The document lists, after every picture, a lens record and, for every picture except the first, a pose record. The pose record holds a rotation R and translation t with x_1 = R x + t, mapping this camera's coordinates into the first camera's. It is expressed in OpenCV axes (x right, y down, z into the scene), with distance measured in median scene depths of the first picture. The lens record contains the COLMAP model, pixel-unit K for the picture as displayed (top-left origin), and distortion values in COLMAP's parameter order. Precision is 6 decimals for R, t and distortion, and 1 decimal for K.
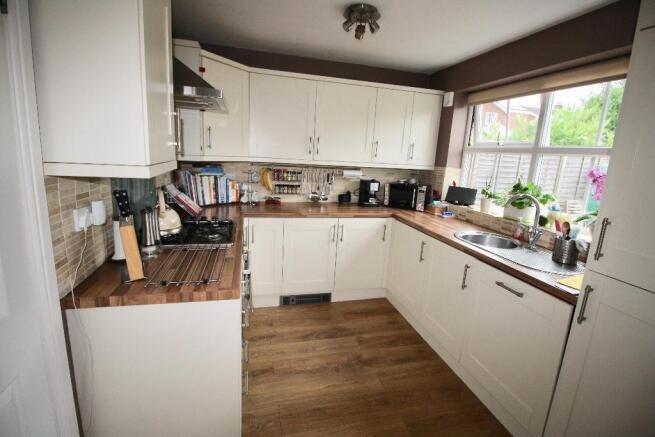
lens RADIAL K [[303.3, 0, 328.1], [0, 303.3, 212.8], [0, 0, 1]] dist [0.001310, -0.013018]
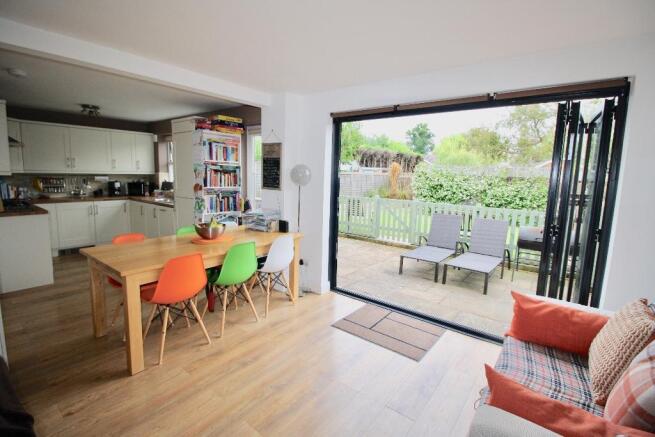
lens RADIAL K [[303.3, 0, 328.1], [0, 303.3, 212.8], [0, 0, 1]] dist [0.001310, -0.013018]
pose [[0.790145, -0.113827, 0.602257, 0.042530], [0.134073, 0.990906, 0.011381, 0.230036], [-0.598076, 0.071754, 0.798221, -1.184955]]
